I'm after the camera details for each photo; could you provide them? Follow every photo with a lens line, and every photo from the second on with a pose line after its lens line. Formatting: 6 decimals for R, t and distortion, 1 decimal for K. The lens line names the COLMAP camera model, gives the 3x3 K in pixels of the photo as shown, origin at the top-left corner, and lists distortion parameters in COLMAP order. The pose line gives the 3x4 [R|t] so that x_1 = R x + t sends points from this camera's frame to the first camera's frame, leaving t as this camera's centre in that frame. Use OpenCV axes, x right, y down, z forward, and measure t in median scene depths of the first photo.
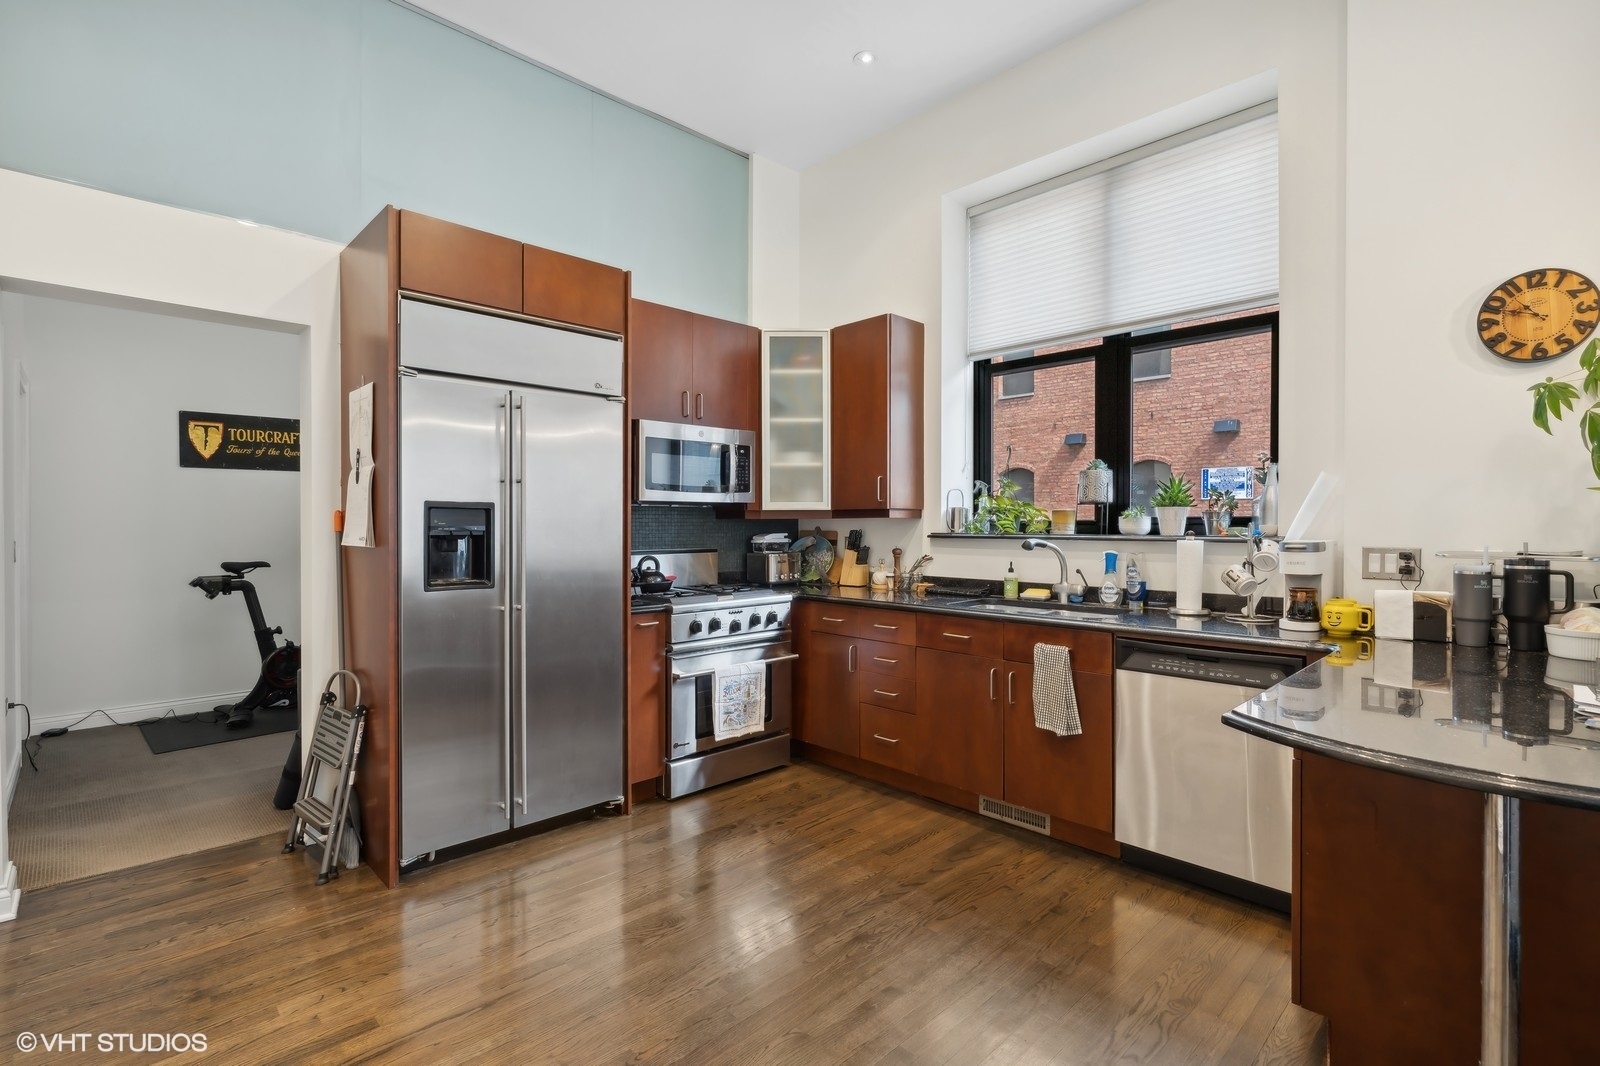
lens RADIAL K [[746.5, 0, 780.9], [0, 746.5, 531.3], [0, 0, 1]] dist [-0.004884, -0.000422]
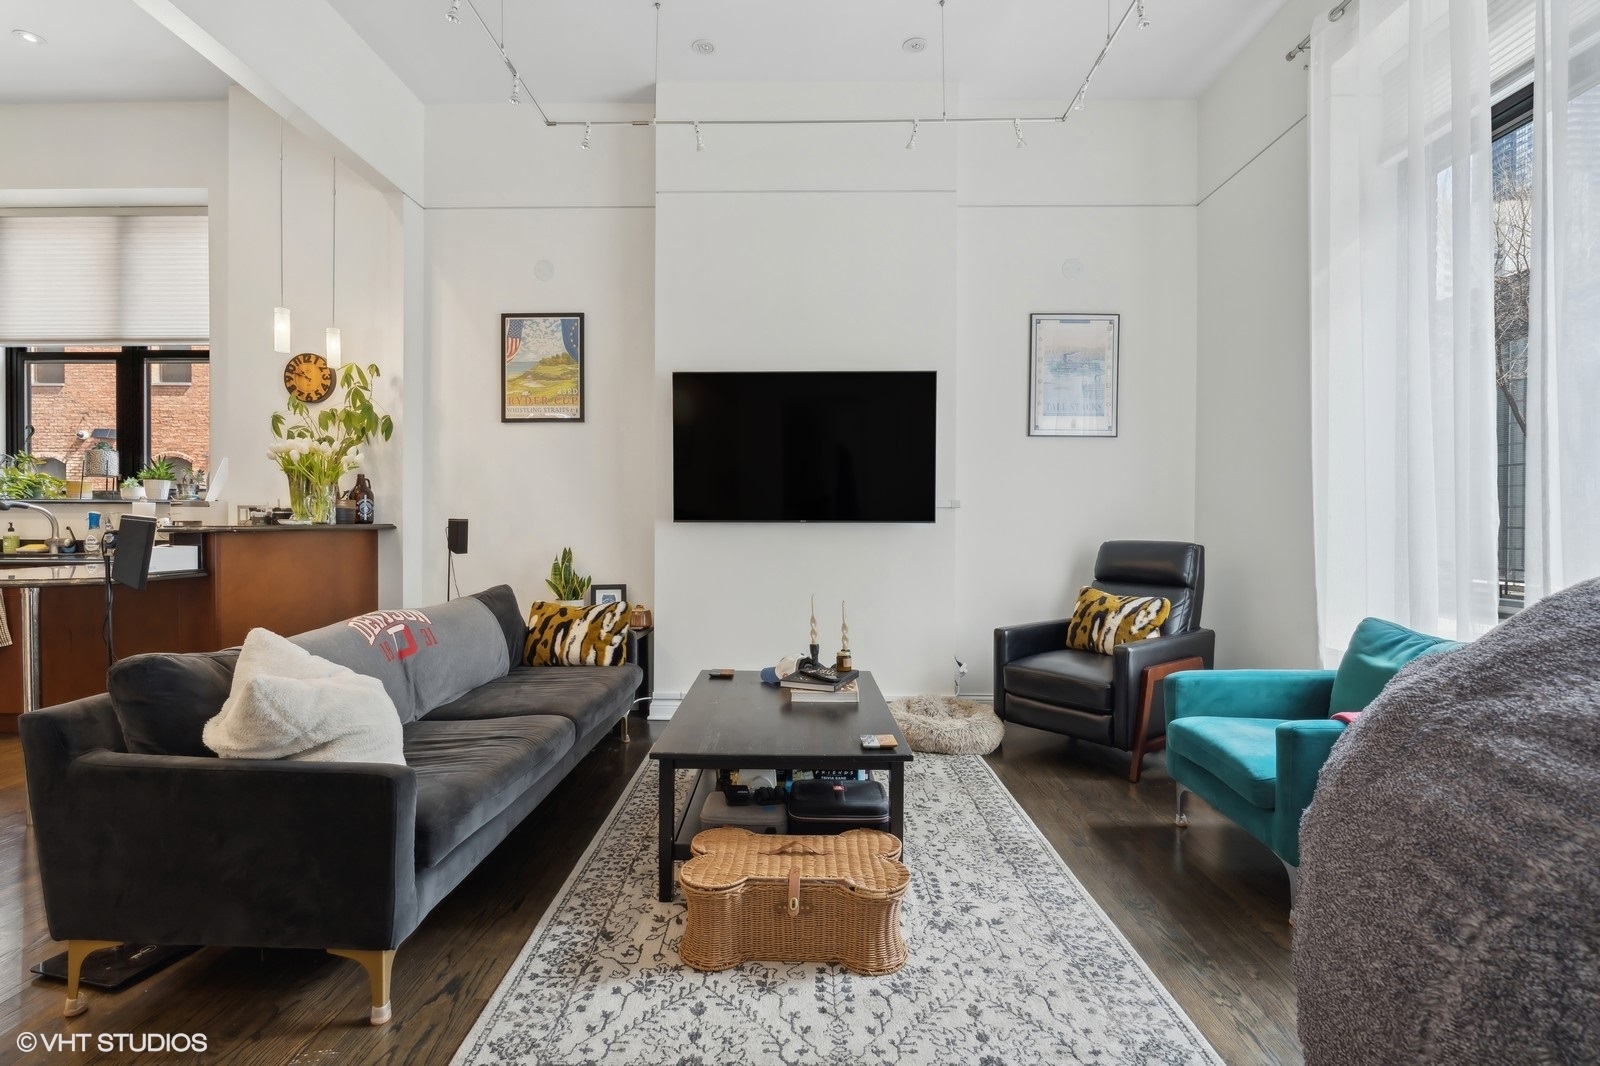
lens RADIAL K [[735.4, 0, 803.6], [0, 735.4, 531.5], [0, 0, 1]] dist [-0.007866, 0.001259]
pose [[0.691110, -0.006532, 0.722720, 0.347938], [0.003438, 0.999978, 0.005750, 0.053576], [-0.722741, -0.001489, 0.691117, -0.727047]]
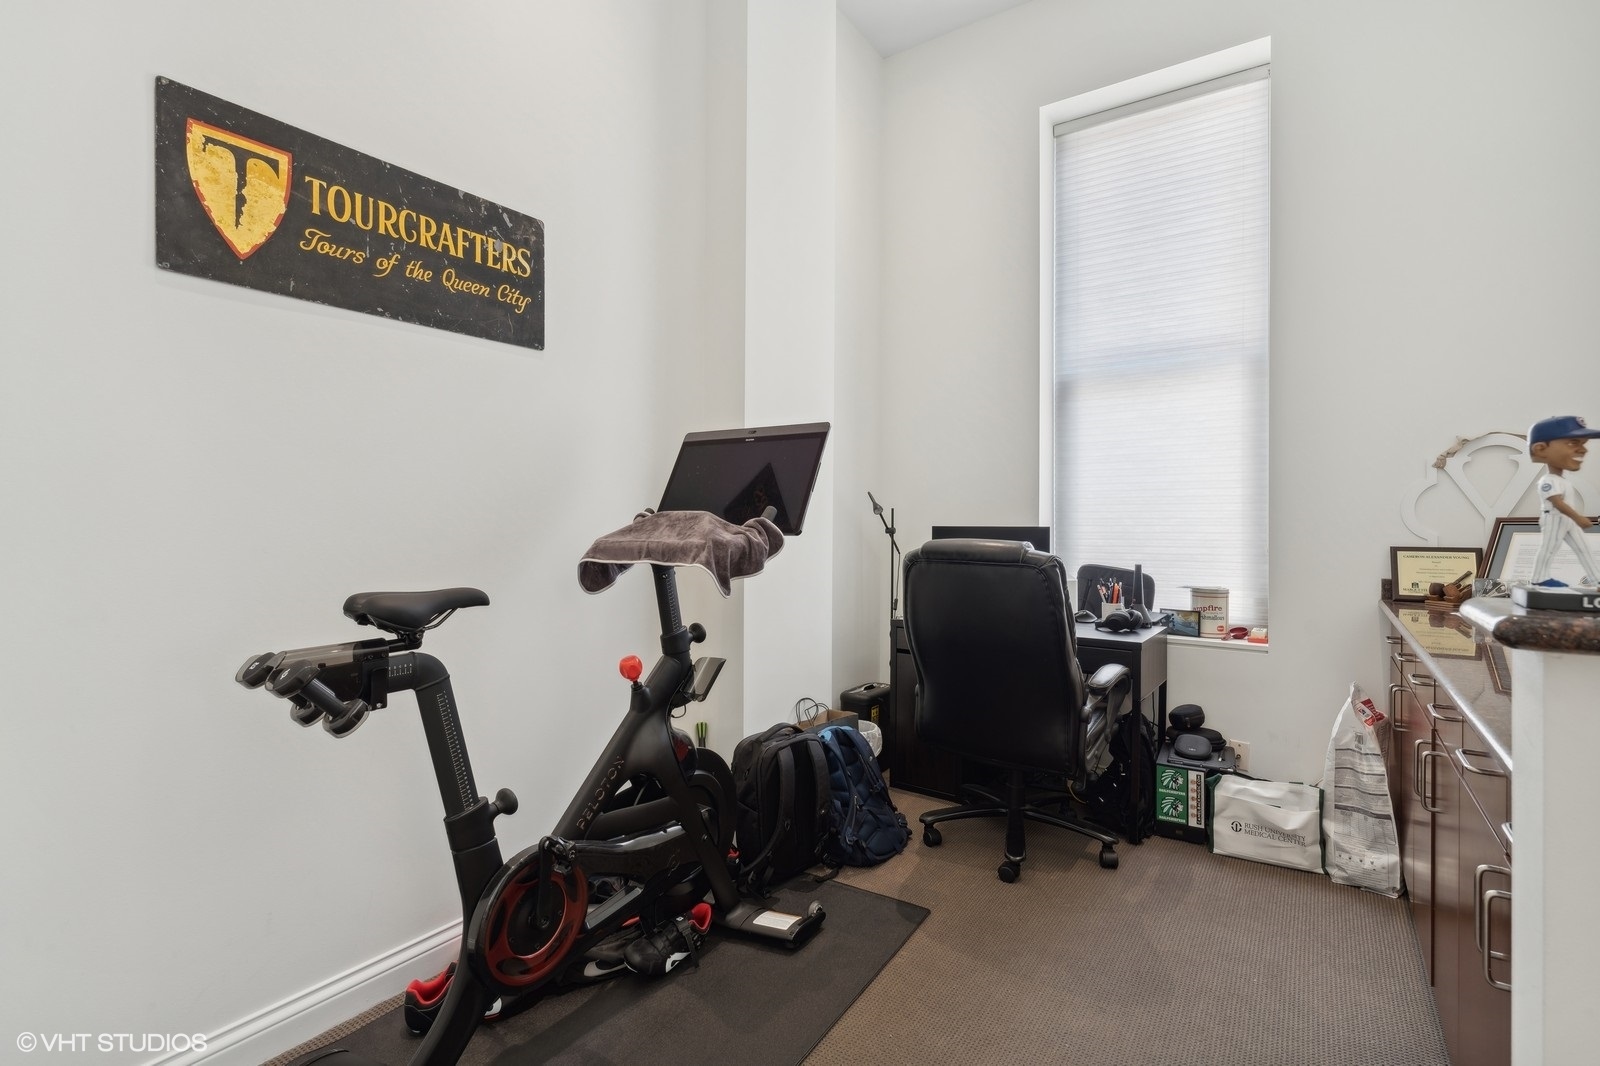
lens RADIAL K [[759.1, 0, 798.7], [0, 759.1, 515.9], [0, 0, 1]] dist [-0.003032, -0.000514]
pose [[0.978169, 0.001843, 0.207803, -0.829405], [0.000154, 0.999954, -0.009595, 0.017864], [-0.207811, 0.009417, 0.978124, 0.876868]]
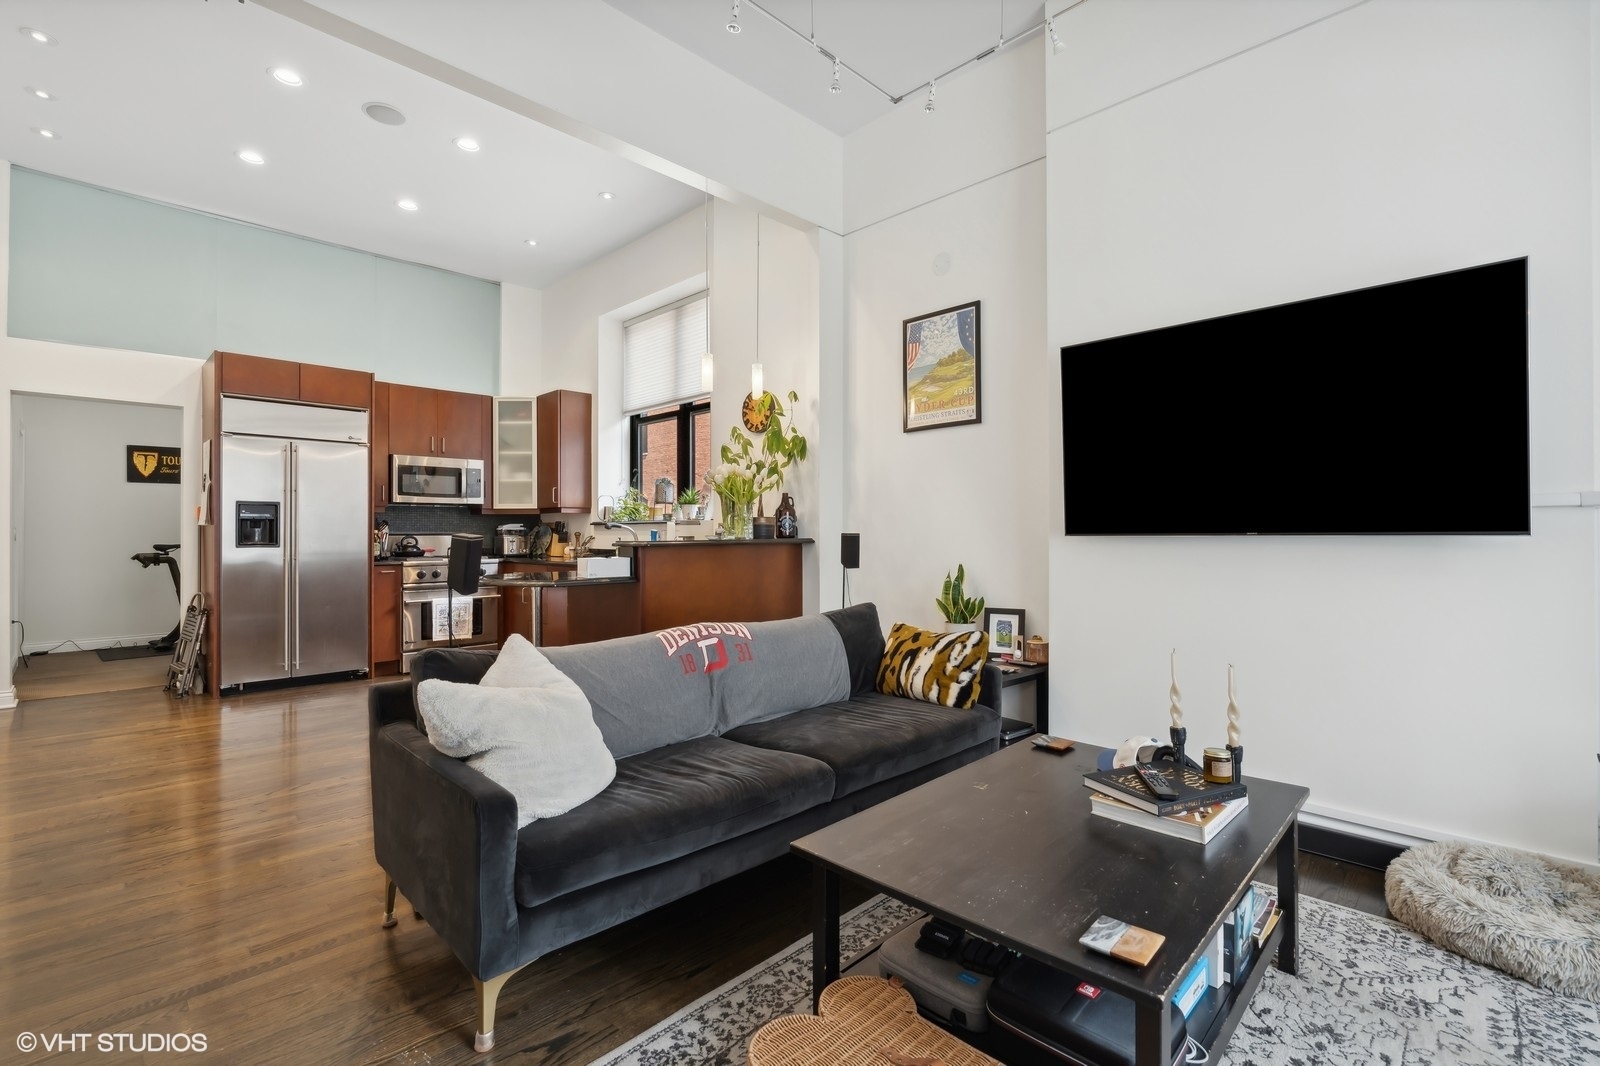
lens RADIAL K [[725.7, 0, 796.6], [0, 725.7, 529.3], [0, 0, 1]] dist [-0.005692, 0.000381]
pose [[0.999514, -0.003556, 0.030968, 0.674179], [0.004028, 0.999877, -0.015174, 0.049417], [-0.030910, 0.015291, 0.999405, -0.675839]]
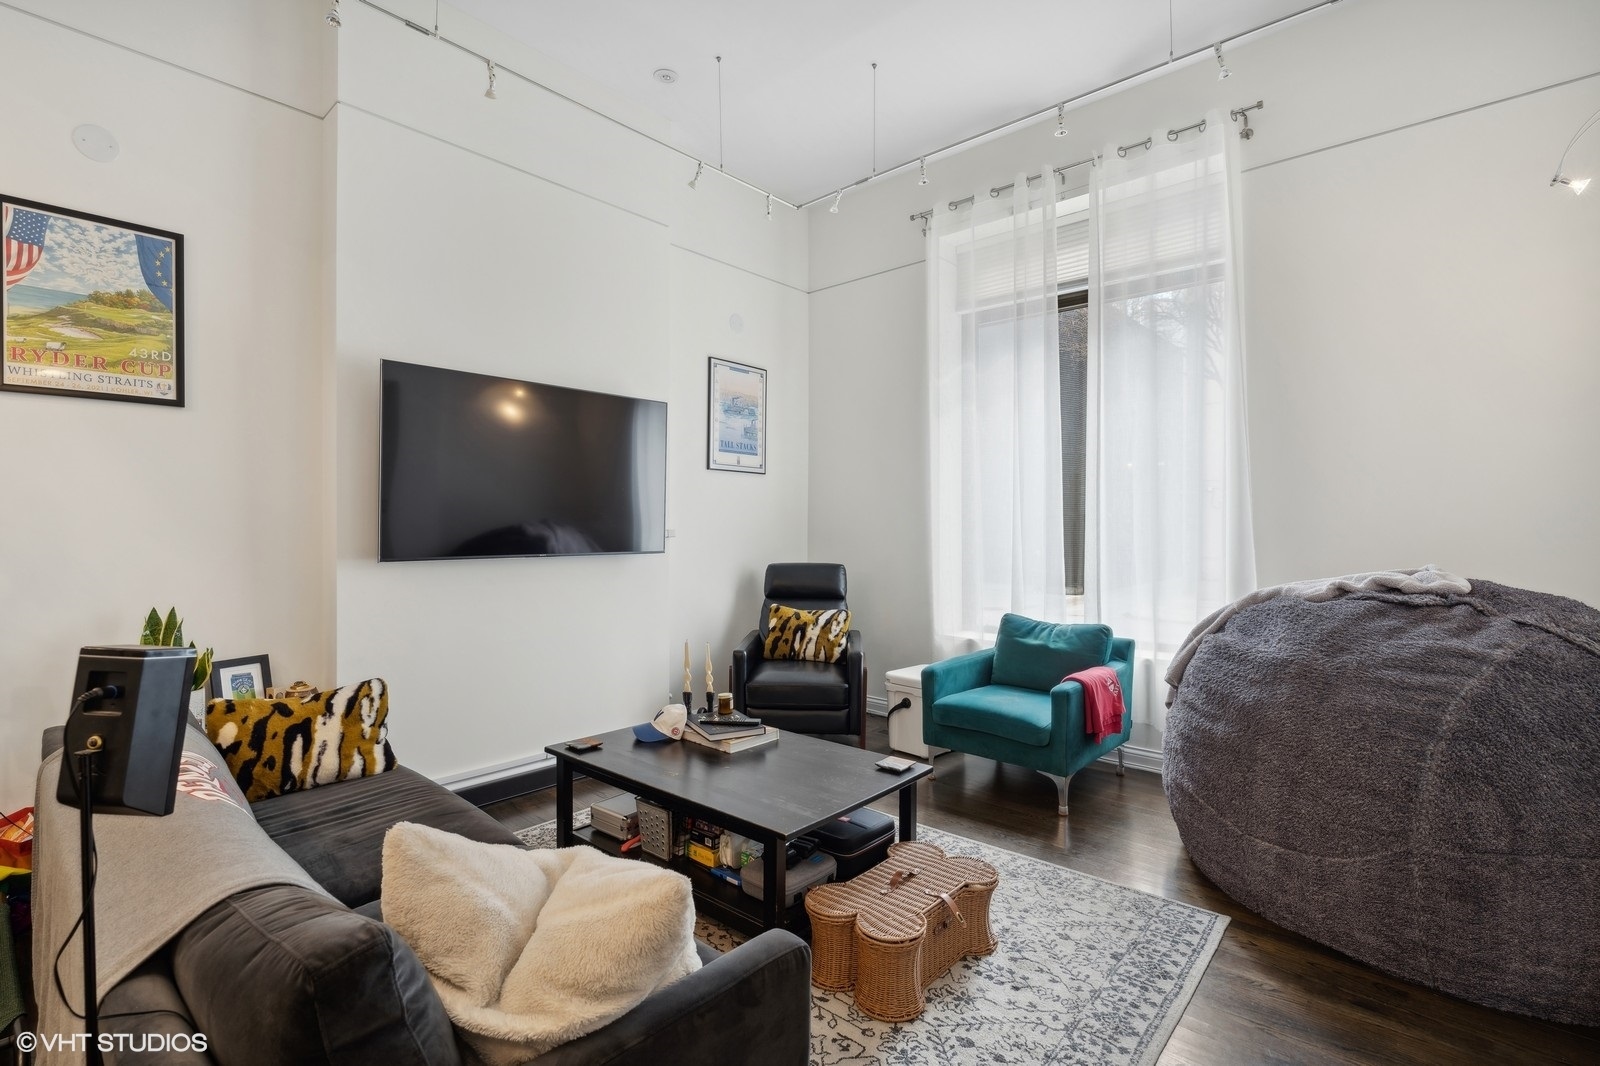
lens RADIAL K [[735.4, 0, 803.6], [0, 735.4, 531.5], [0, 0, 1]] dist [-0.007866, 0.001259]
pose [[-0.092749, -0.006135, 0.995671, 0.150489], [0.005710, 0.999961, 0.006693, 0.007382], [-0.995673, 0.006306, -0.092711, -0.199133]]
